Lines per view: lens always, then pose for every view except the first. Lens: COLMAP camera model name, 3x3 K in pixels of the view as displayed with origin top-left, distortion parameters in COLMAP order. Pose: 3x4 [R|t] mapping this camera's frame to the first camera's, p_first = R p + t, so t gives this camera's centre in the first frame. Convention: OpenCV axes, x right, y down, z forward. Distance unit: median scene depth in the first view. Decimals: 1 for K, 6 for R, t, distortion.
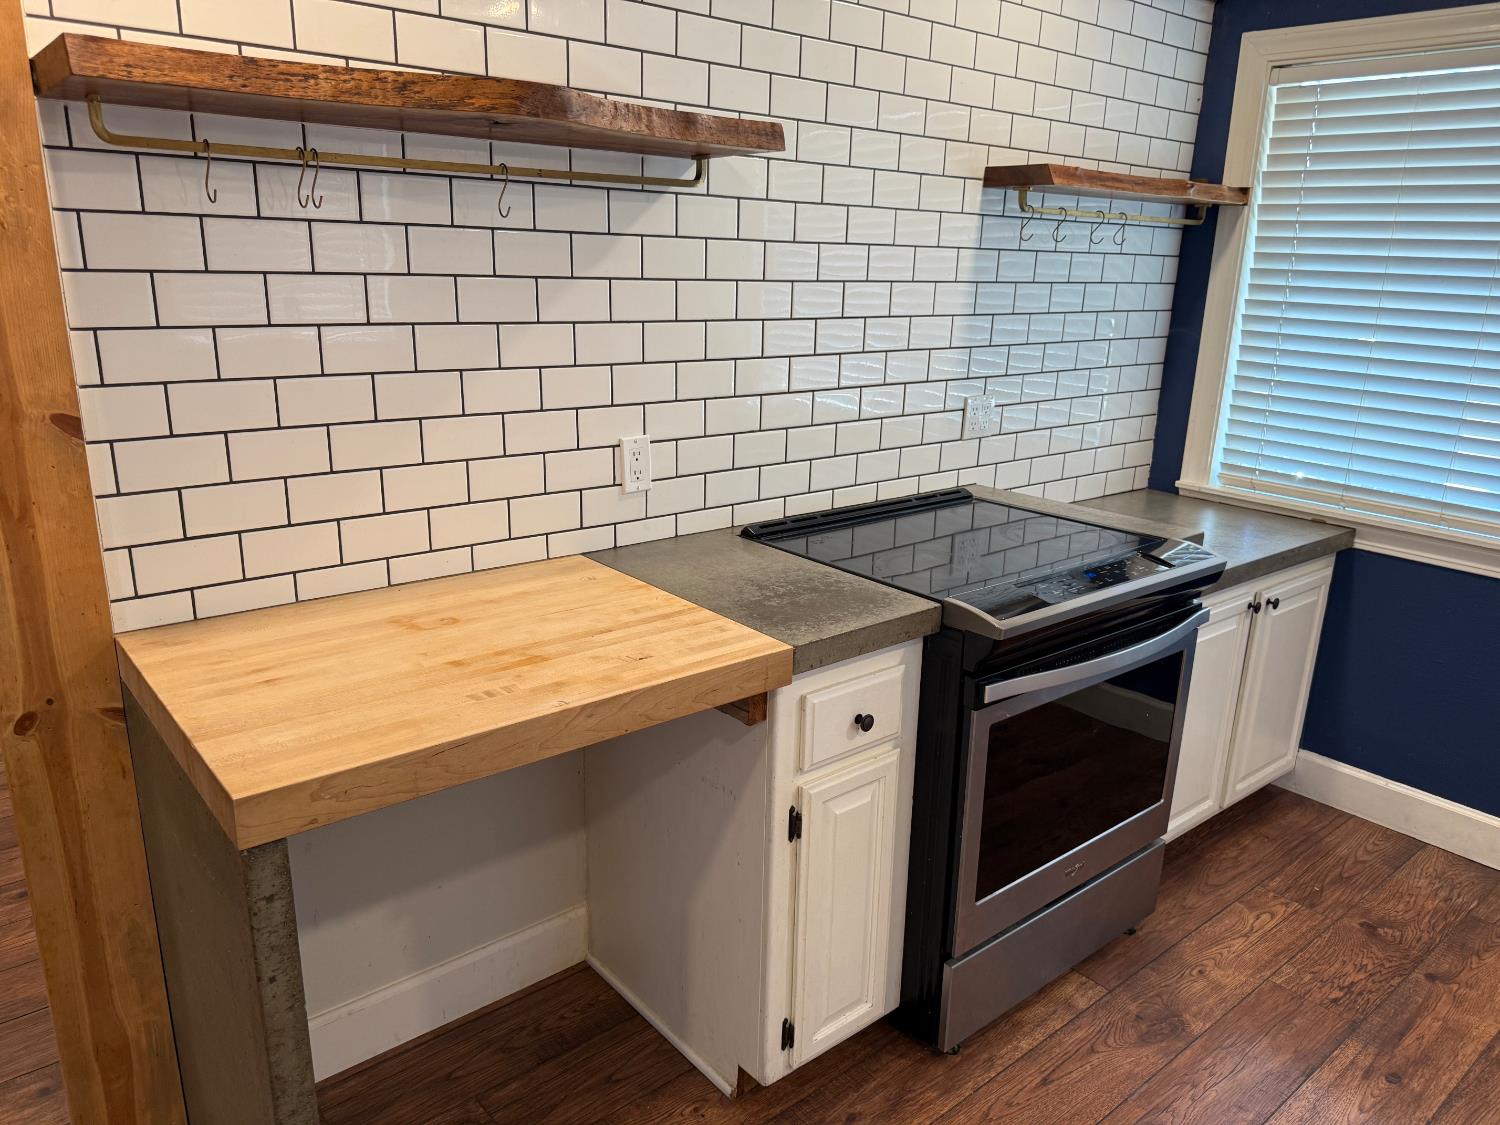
lens RADIAL K [[1069.9, 0, 751.0], [0, 1069.9, 571.7], [0, 0, 1]] dist [0.060359, -0.067539]
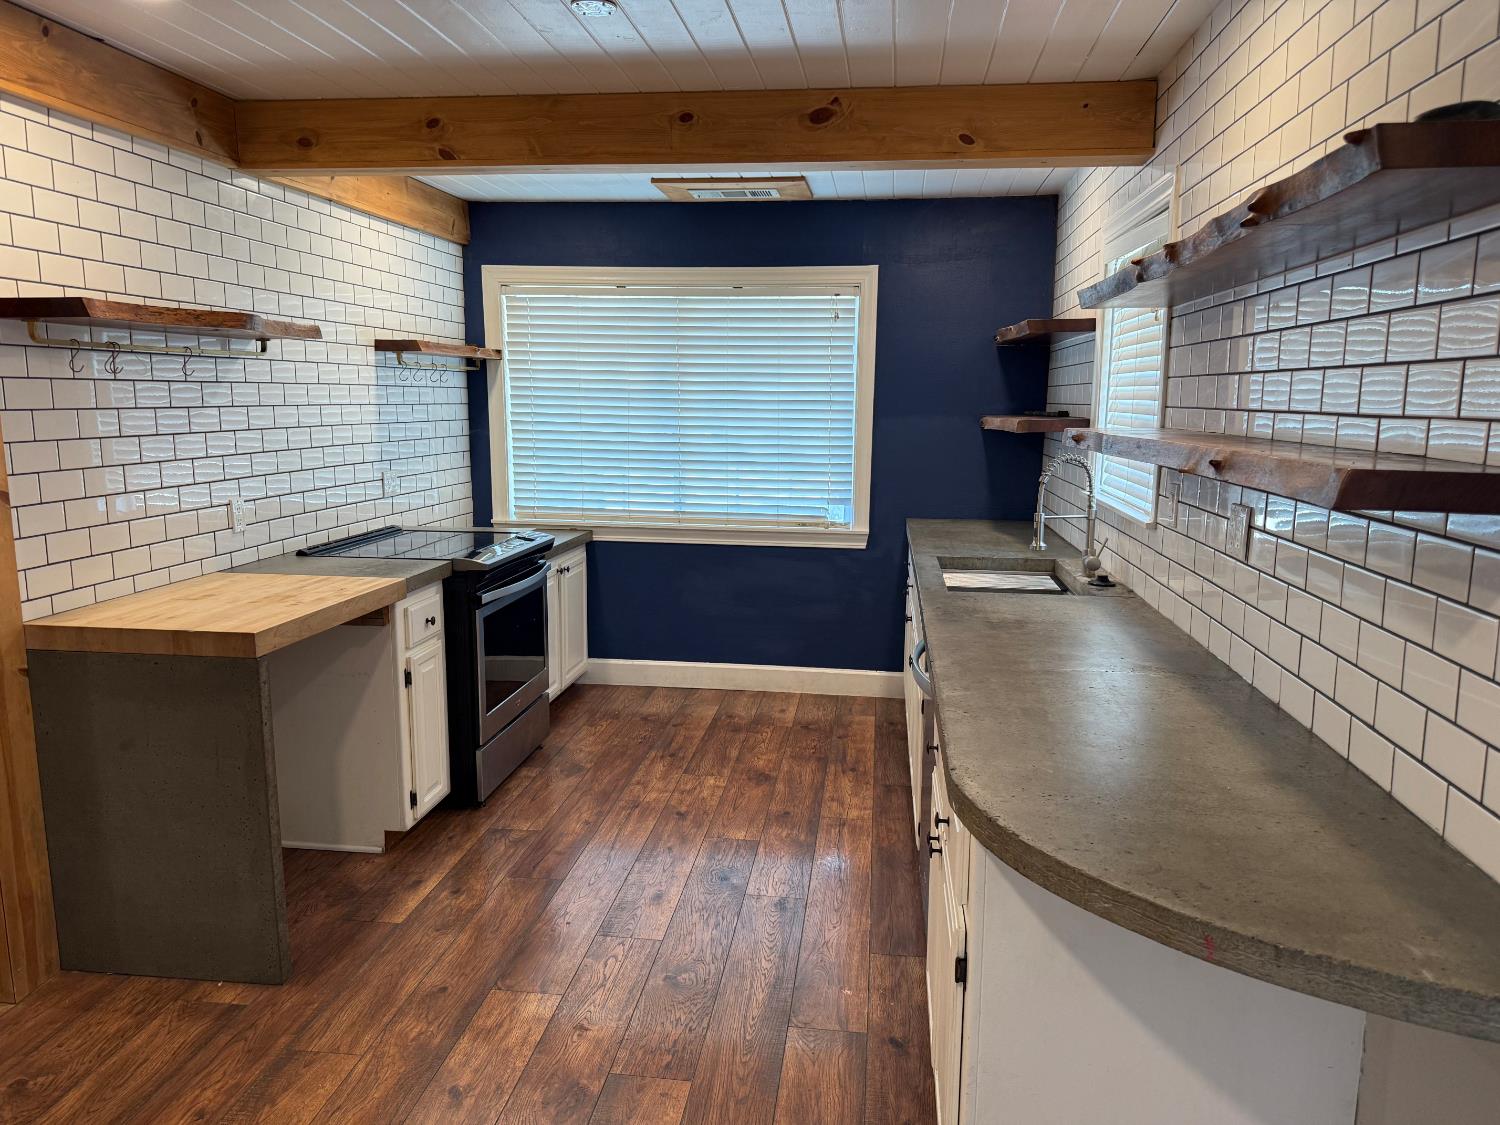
lens RADIAL K [[1068.9, 0, 753.3], [0, 1068.9, 562.1], [0, 0, 1]] dist [0.093145, -0.126559]
pose [[0.734826, -0.125940, 0.666461, -0.658047], [0.202920, 0.978425, -0.038844, 0.198572], [-0.647190, 0.163781, 0.744527, -0.756189]]
